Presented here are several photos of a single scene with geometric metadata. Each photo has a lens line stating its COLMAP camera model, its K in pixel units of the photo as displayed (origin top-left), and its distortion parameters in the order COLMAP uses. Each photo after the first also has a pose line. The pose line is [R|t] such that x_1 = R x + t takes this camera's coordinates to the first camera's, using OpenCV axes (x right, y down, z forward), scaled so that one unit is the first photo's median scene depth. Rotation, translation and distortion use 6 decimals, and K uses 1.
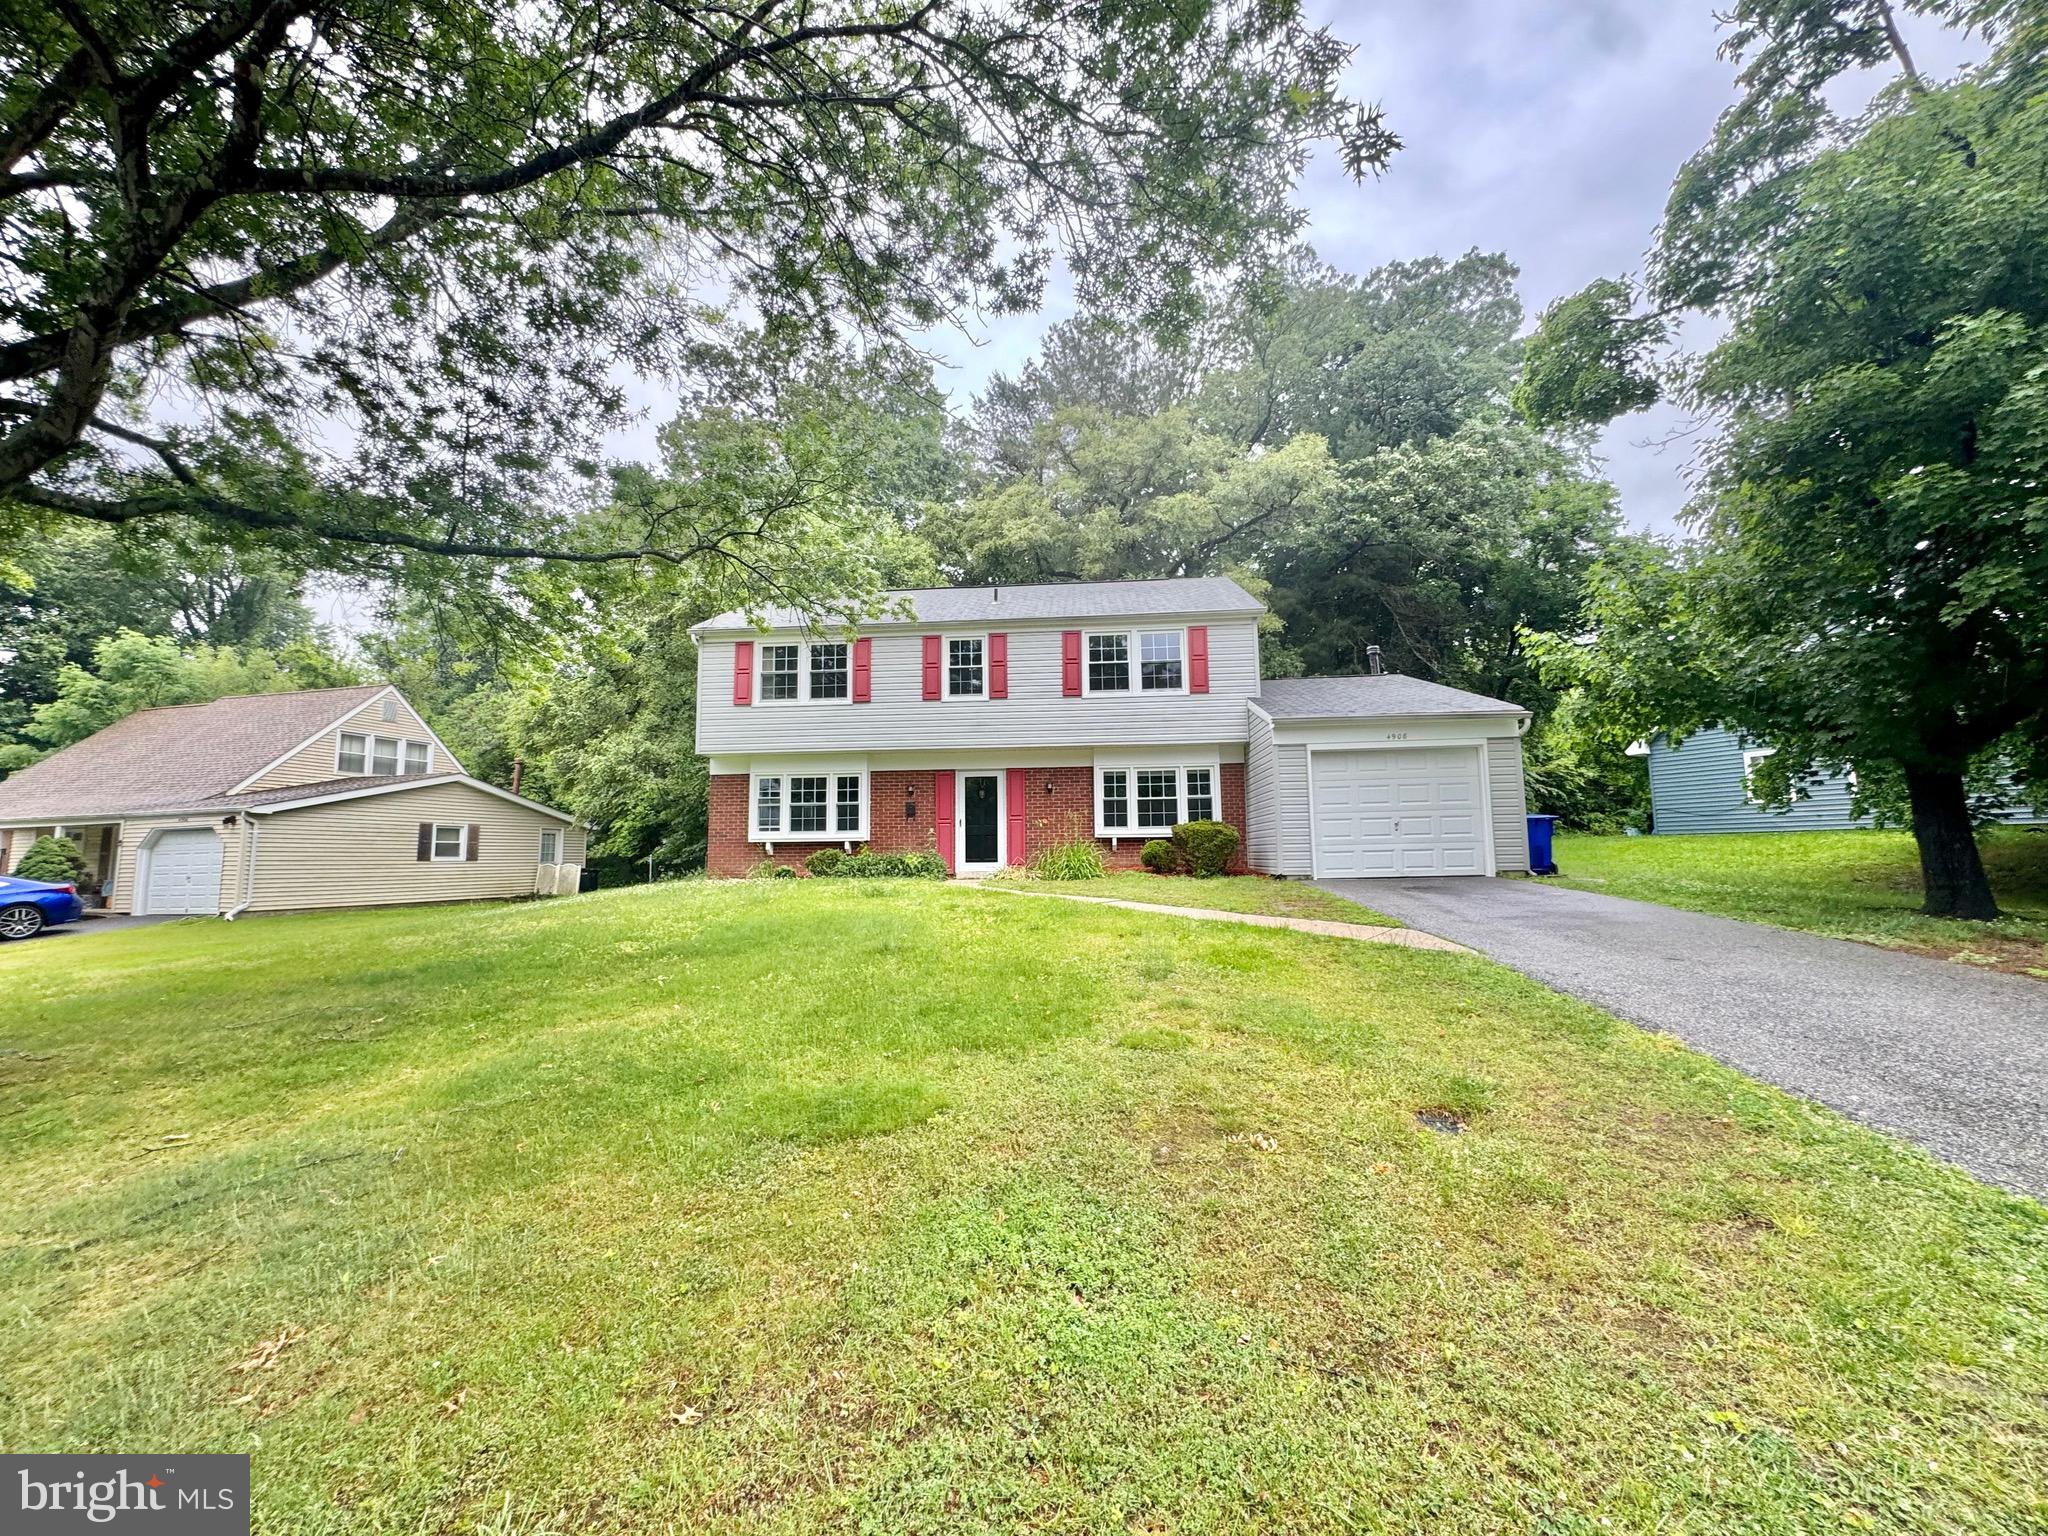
lens RADIAL K [[818.3, 0, 1024.0], [0, 818.3, 768.0], [0, 0, 1]] dist [-0.001581, 0.000664]
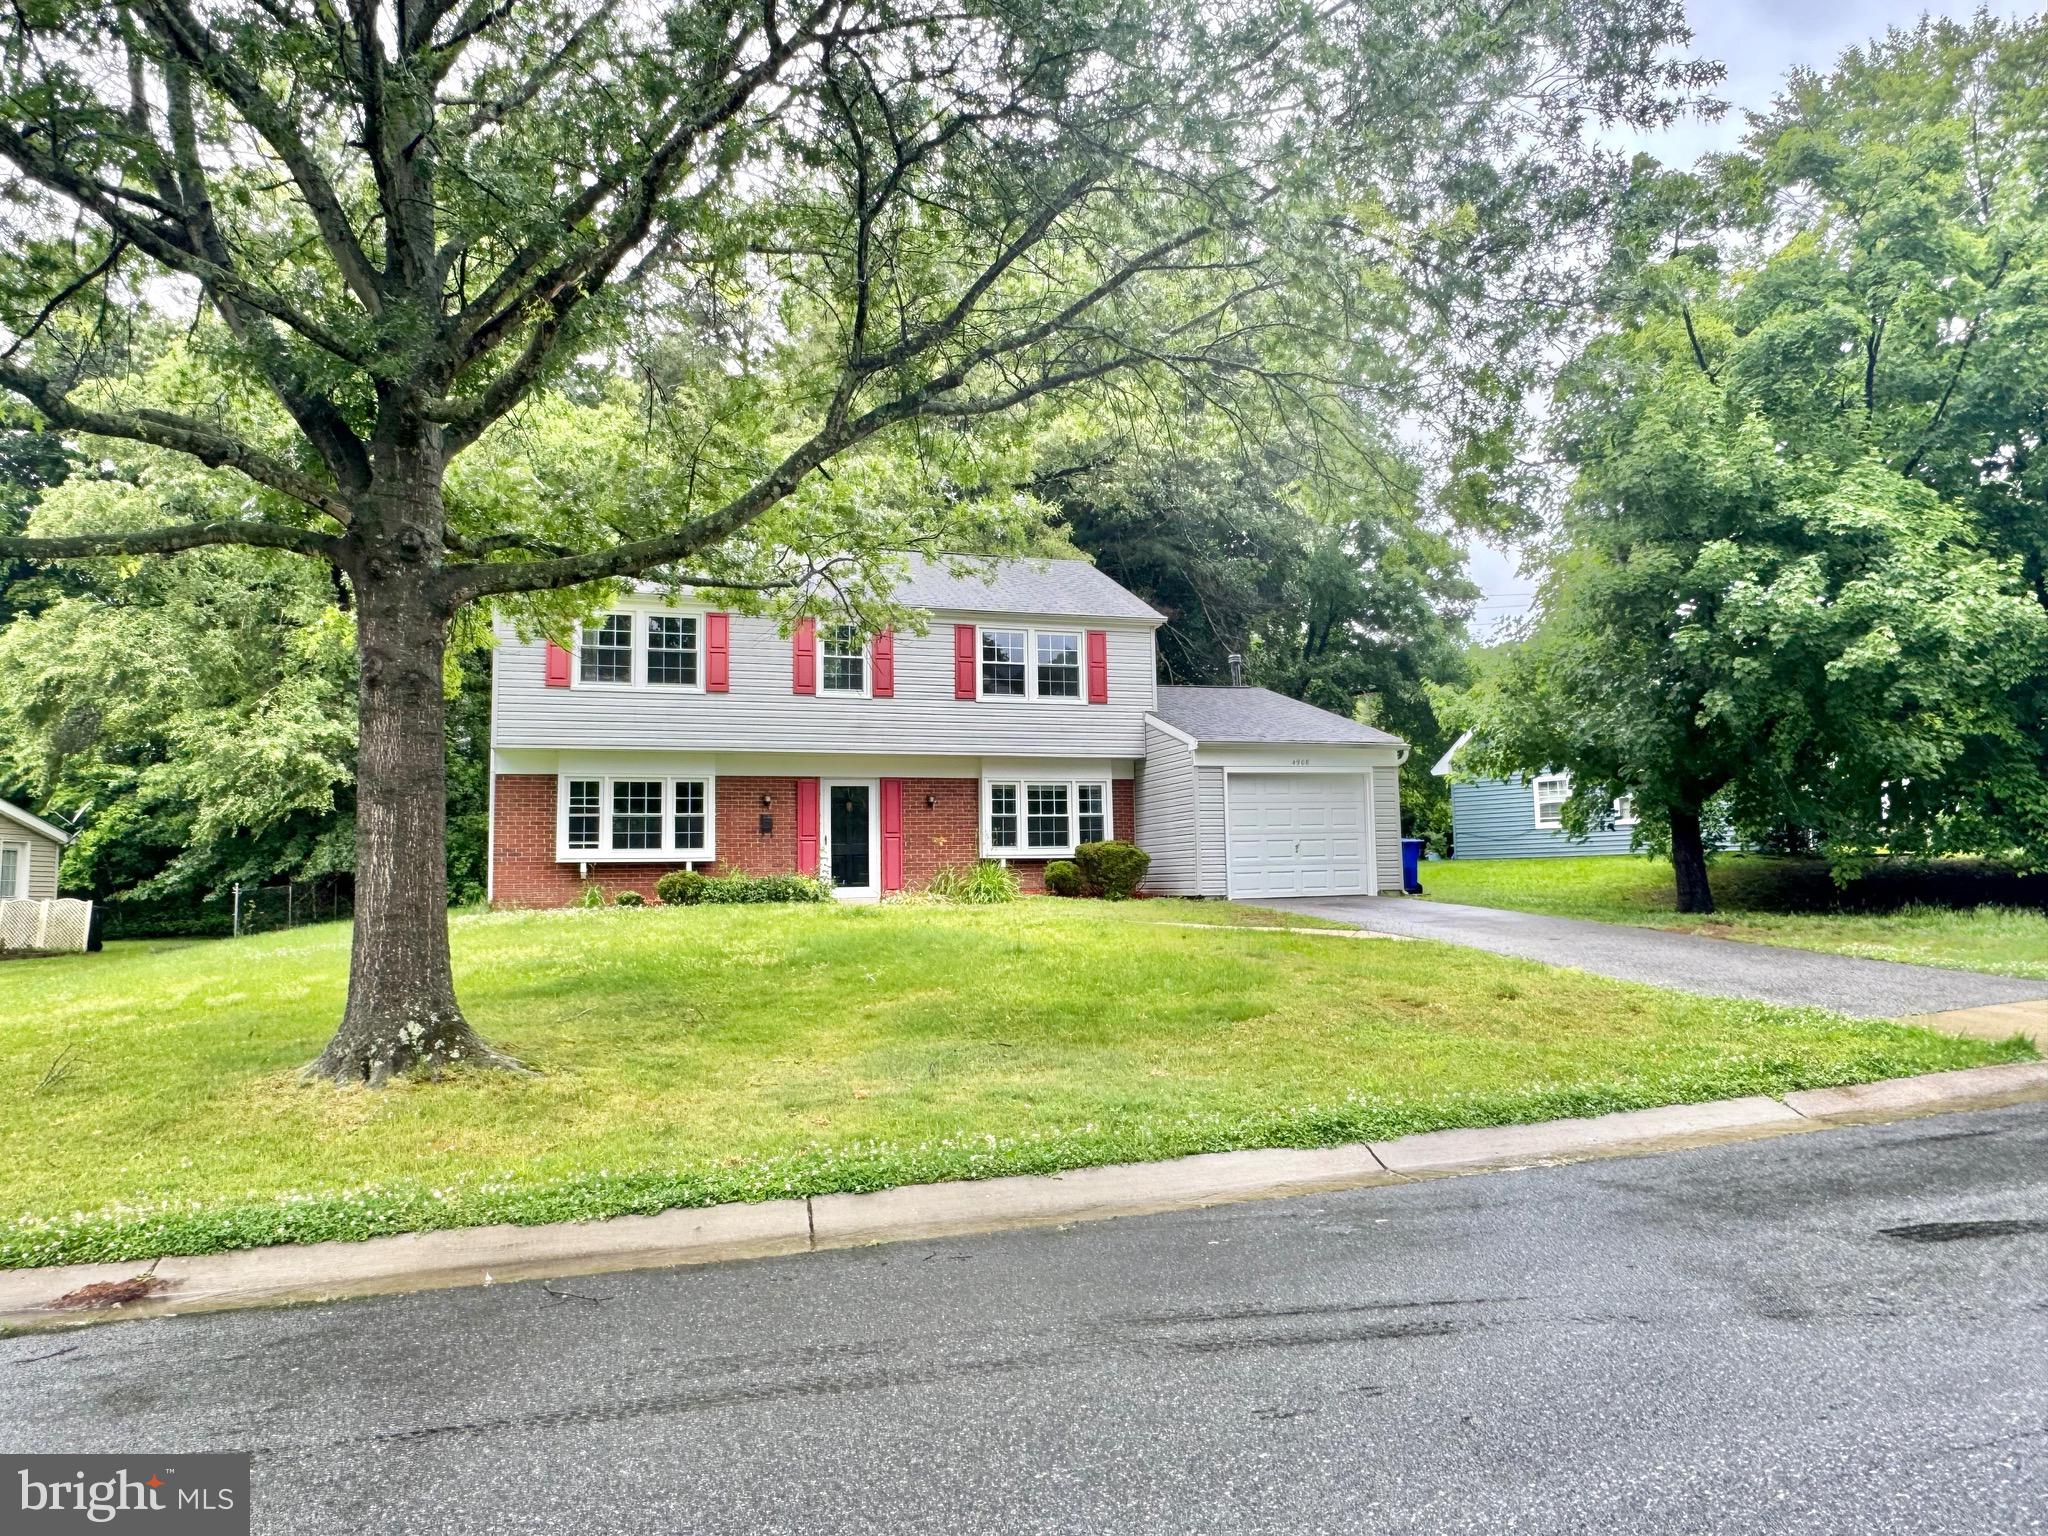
lens RADIAL K [[1341.8, 0, 1024.0], [0, 1341.8, 768.0], [0, 0, 1]] dist [0.003912, -0.000450]
pose [[0.921282, 0.030406, 0.387704, -0.441278], [-0.036270, 0.999311, 0.007816, -0.026495], [-0.387199, -0.021263, 0.921751, -0.365098]]
